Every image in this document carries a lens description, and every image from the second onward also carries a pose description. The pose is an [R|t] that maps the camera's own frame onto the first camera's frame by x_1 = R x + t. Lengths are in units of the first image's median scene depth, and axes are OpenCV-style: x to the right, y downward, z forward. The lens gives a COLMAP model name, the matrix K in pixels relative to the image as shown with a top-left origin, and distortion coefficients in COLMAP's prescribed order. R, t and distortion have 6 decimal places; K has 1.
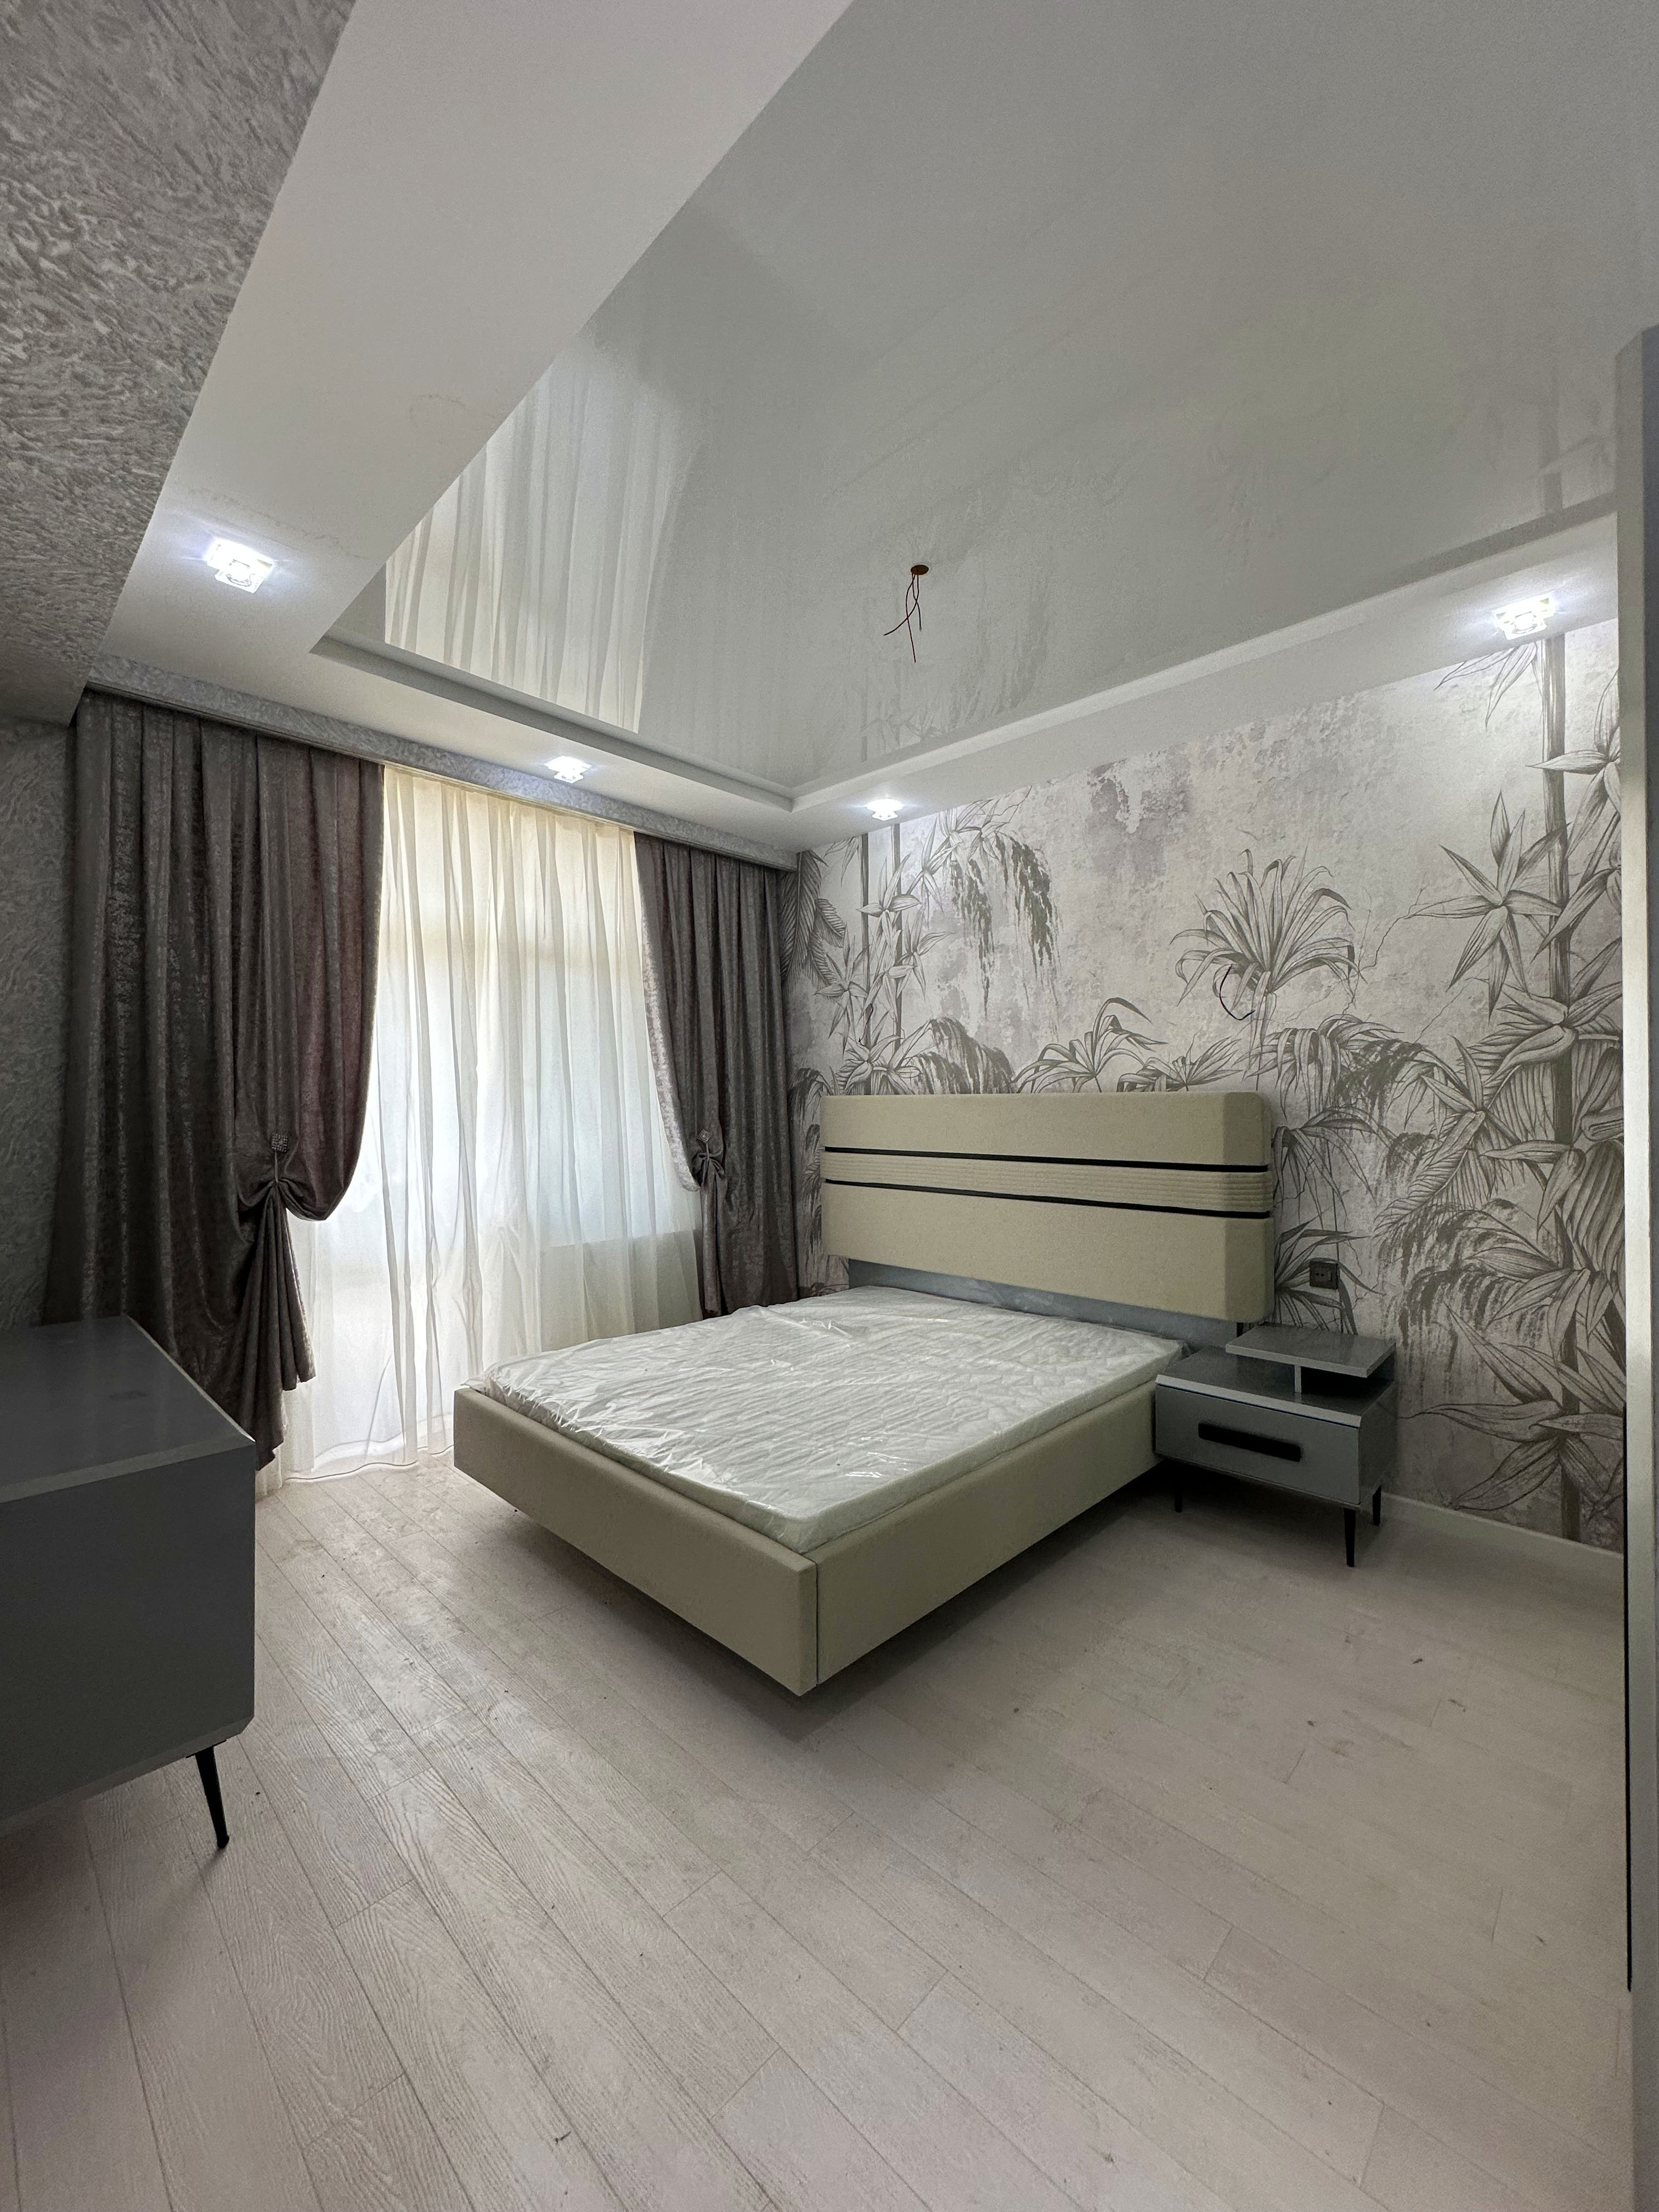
lens RADIAL K [[879.4, 0, 831.7], [0, 879.4, 1107.7], [0, 0, 1]] dist [-0.007896, -0.002089]
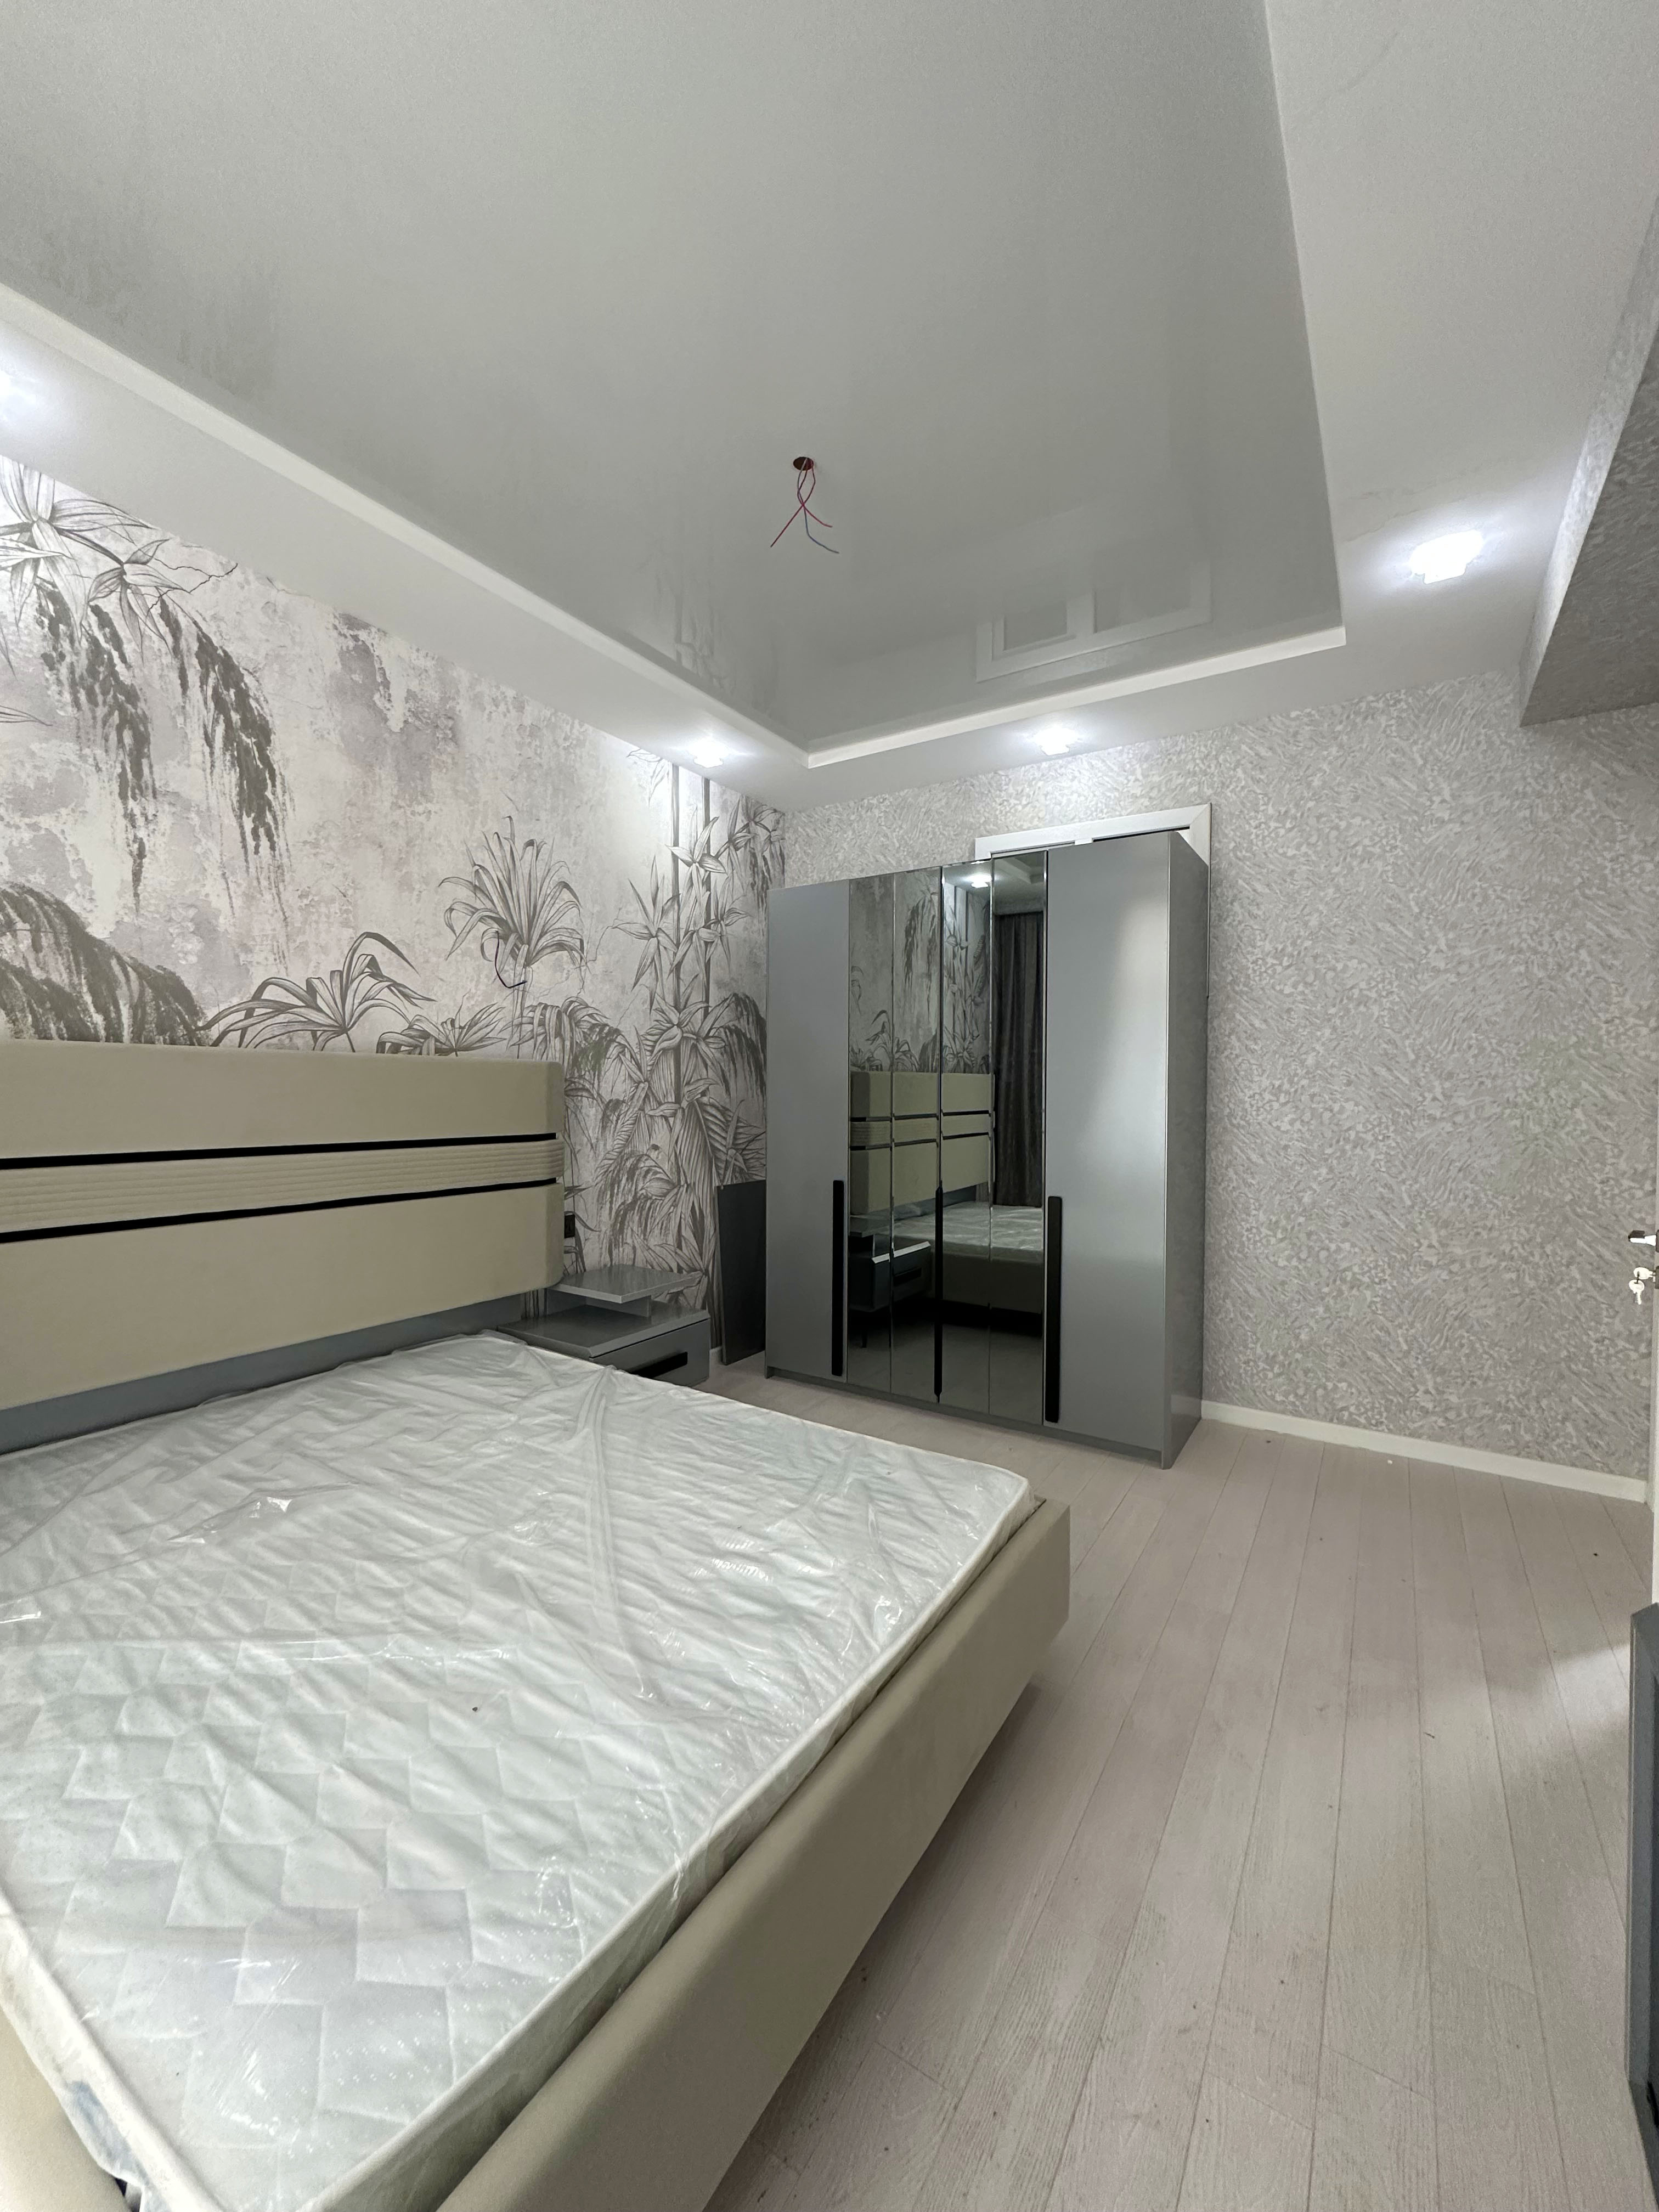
lens RADIAL K [[879.4, 0, 833.0], [0, 879.4, 1099.3], [0, 0, 1]] dist [-0.007896, -0.002089]
pose [[-0.201323, -0.015098, 0.979408, -0.562937], [-0.010610, 0.999856, 0.013232, 0.008065], [-0.979467, -0.007728, -0.201455, 0.821369]]
